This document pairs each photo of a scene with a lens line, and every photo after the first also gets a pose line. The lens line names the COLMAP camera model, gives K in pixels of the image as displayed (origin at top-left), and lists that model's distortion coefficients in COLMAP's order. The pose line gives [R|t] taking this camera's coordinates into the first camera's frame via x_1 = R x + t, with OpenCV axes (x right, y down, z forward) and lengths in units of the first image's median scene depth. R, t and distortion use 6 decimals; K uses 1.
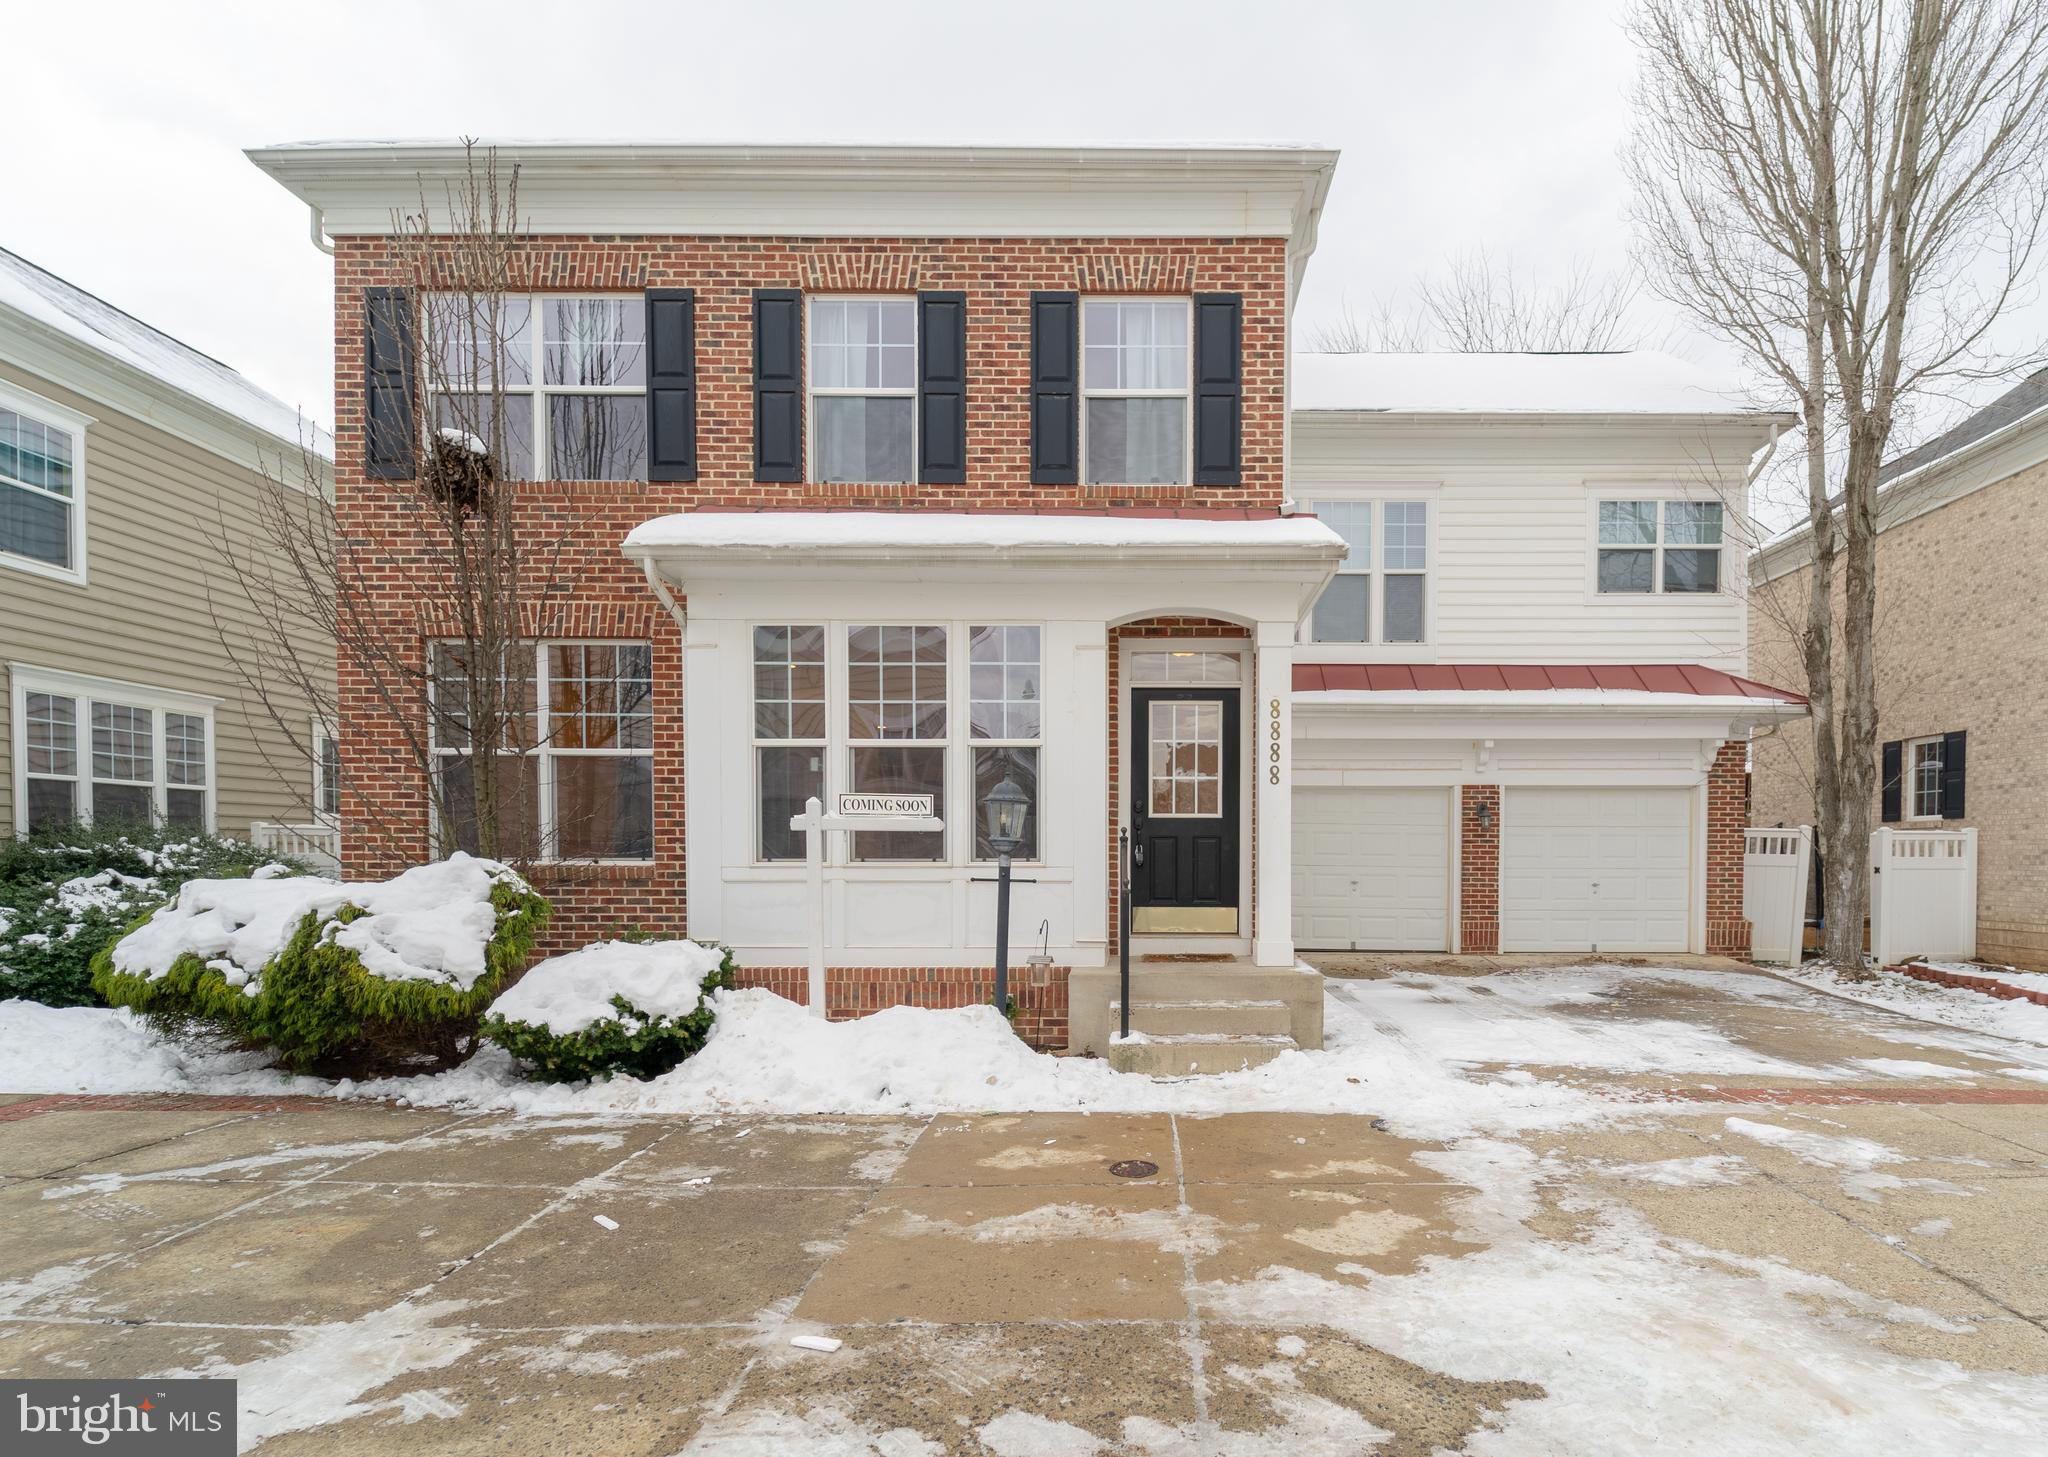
lens RADIAL K [[862.1, 0, 1112.2], [0, 862.1, 860.6], [0, 0, 1]] dist [0.009377, -0.000658]
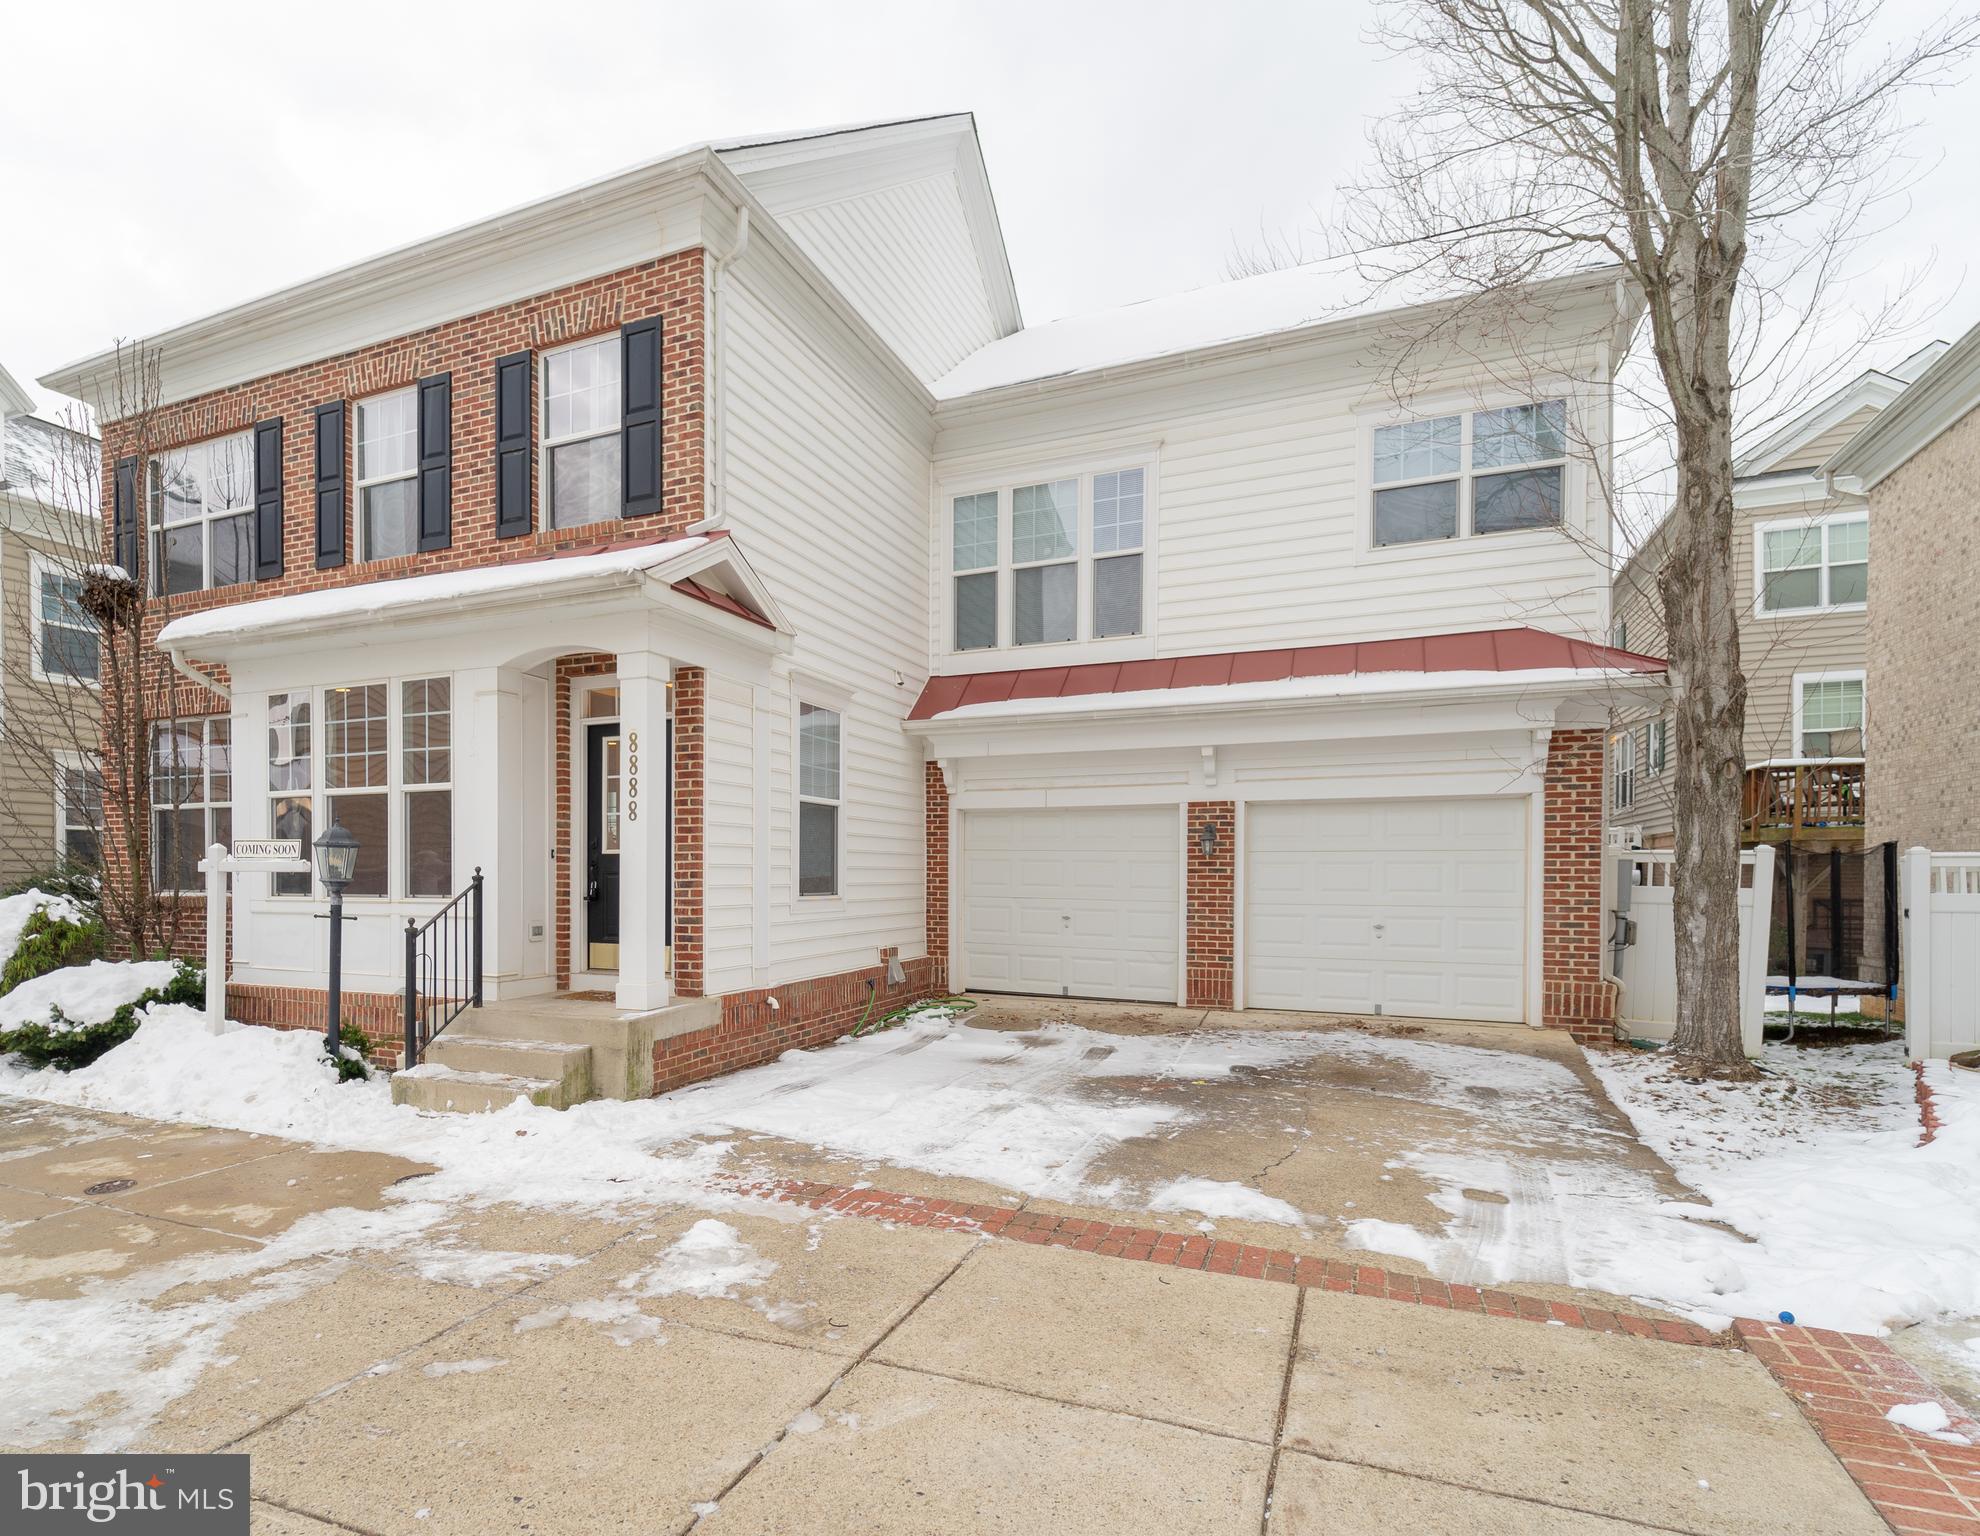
lens RADIAL K [[921.5, 0, 1005.1], [0, 921.5, 868.0], [0, 0, 1]] dist [0.005152, 0.001185]
pose [[0.927910, -0.000871, -0.372804, 0.897107], [-0.002696, 0.999955, -0.009047, -0.025480], [0.372795, 0.009400, 0.927866, 0.186548]]
